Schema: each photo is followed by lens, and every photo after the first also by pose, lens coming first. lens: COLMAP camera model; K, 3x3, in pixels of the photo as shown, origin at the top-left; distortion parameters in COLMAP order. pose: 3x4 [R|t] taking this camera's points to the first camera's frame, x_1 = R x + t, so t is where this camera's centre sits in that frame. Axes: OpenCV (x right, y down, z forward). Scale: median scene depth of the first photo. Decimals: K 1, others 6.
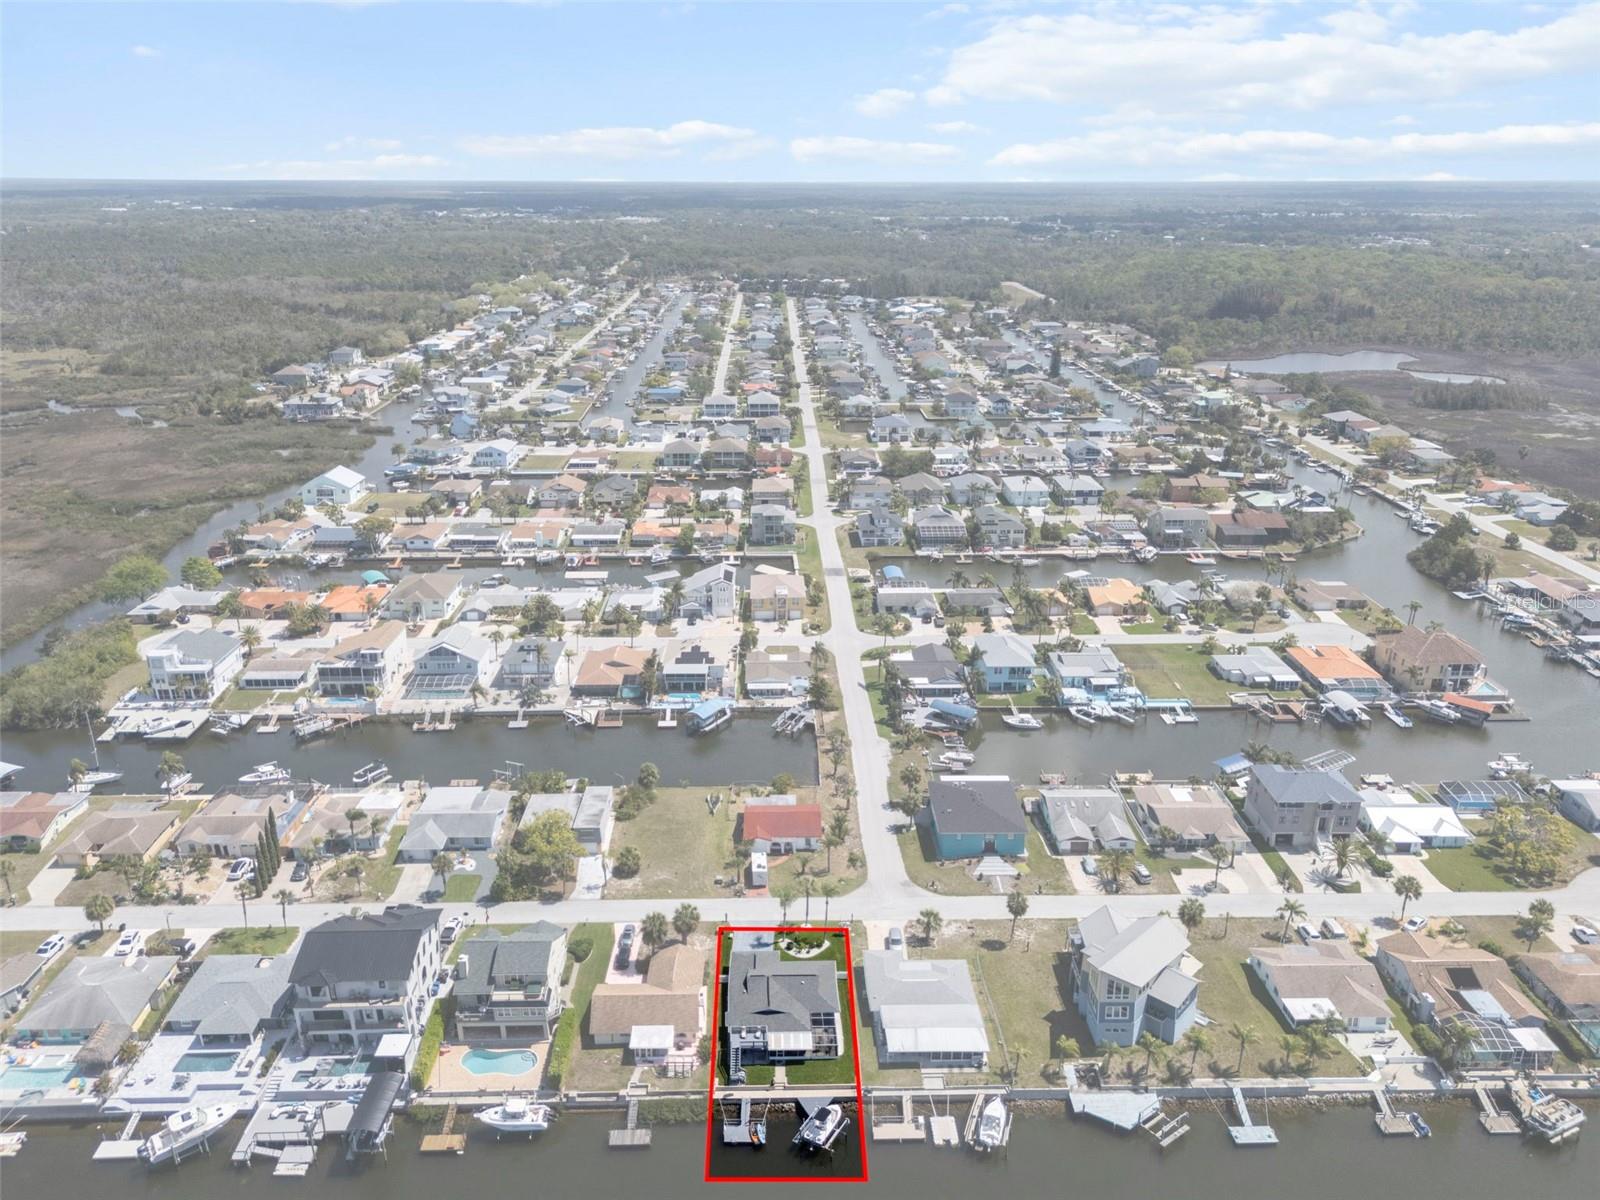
lens RADIAL K [[1185.0, 0, 747.2], [0, 1185.0, 601.4], [0, 0, 1]] dist [0.072572, -0.053946]
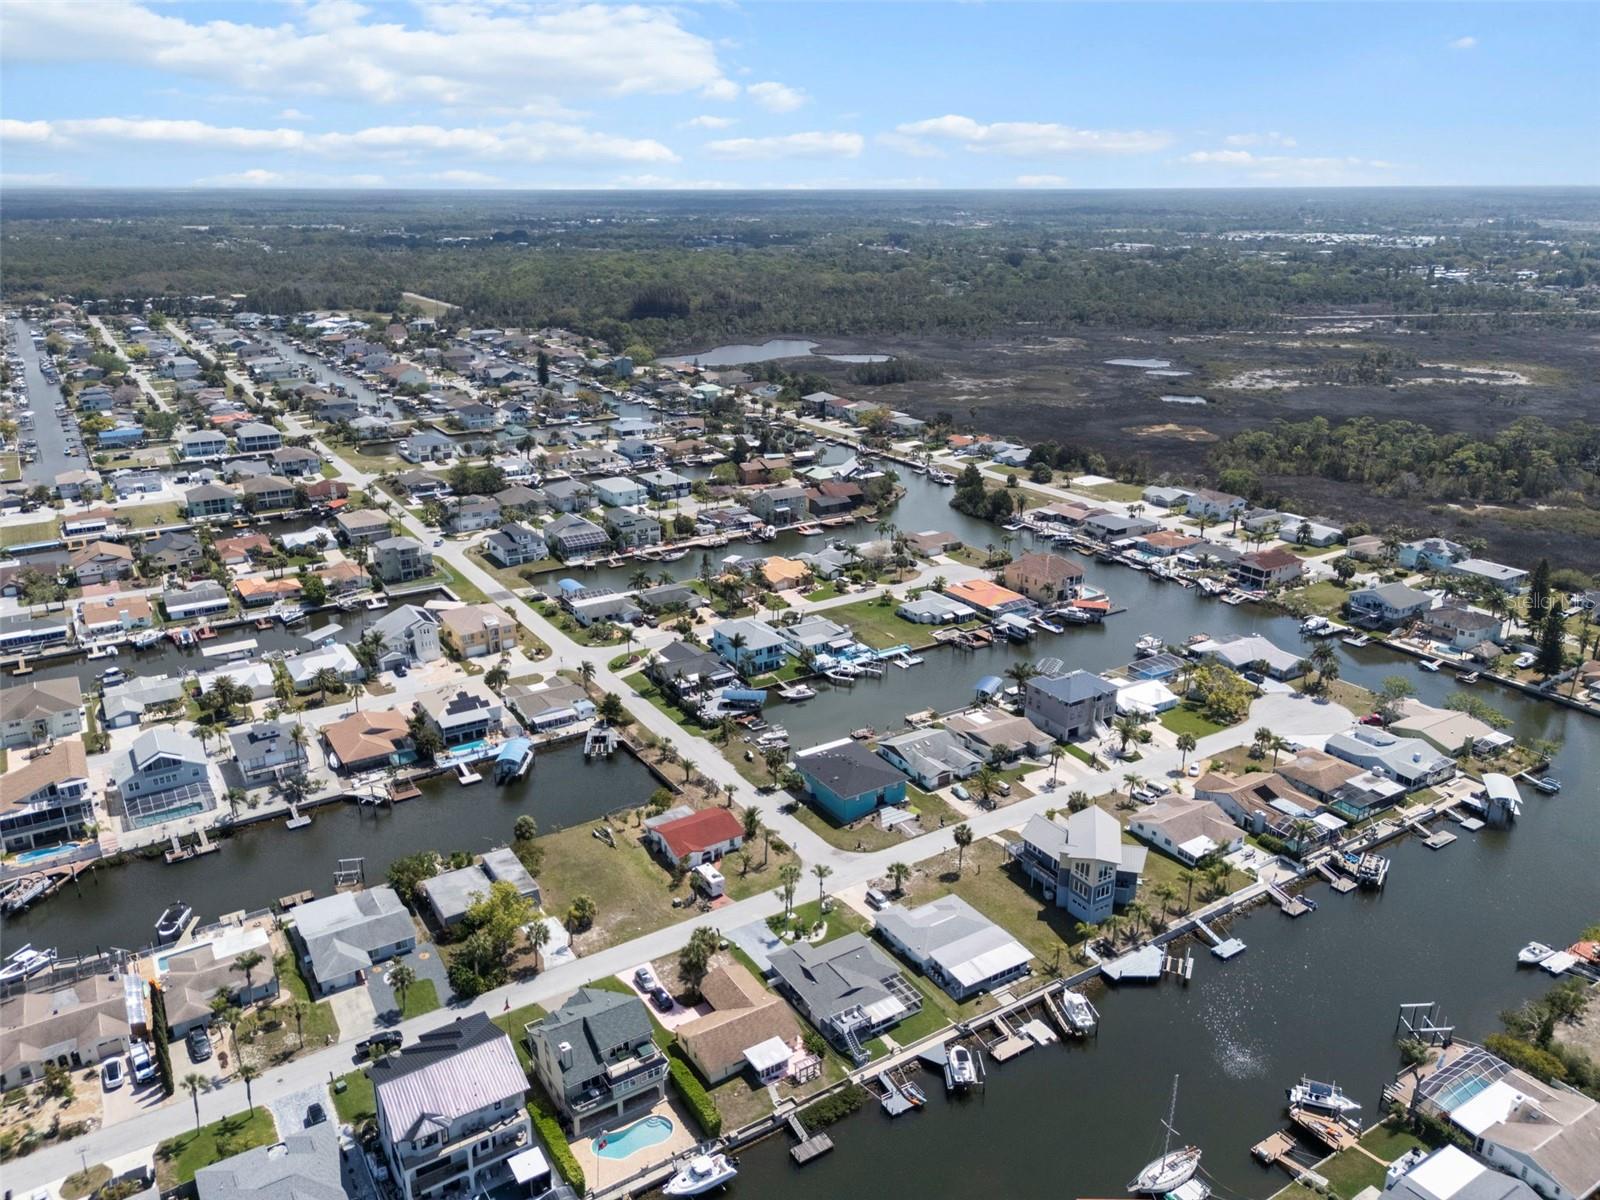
lens RADIAL K [[1185.0, 0, 807.1], [0, 1185.0, 612.0], [0, 0, 1]] dist [0.072572, -0.053946]
pose [[0.854591, -0.178281, 0.487740, -0.264592], [0.177235, 0.982960, 0.048755, -0.021572], [-0.488121, 0.044779, 0.871626, 0.058202]]
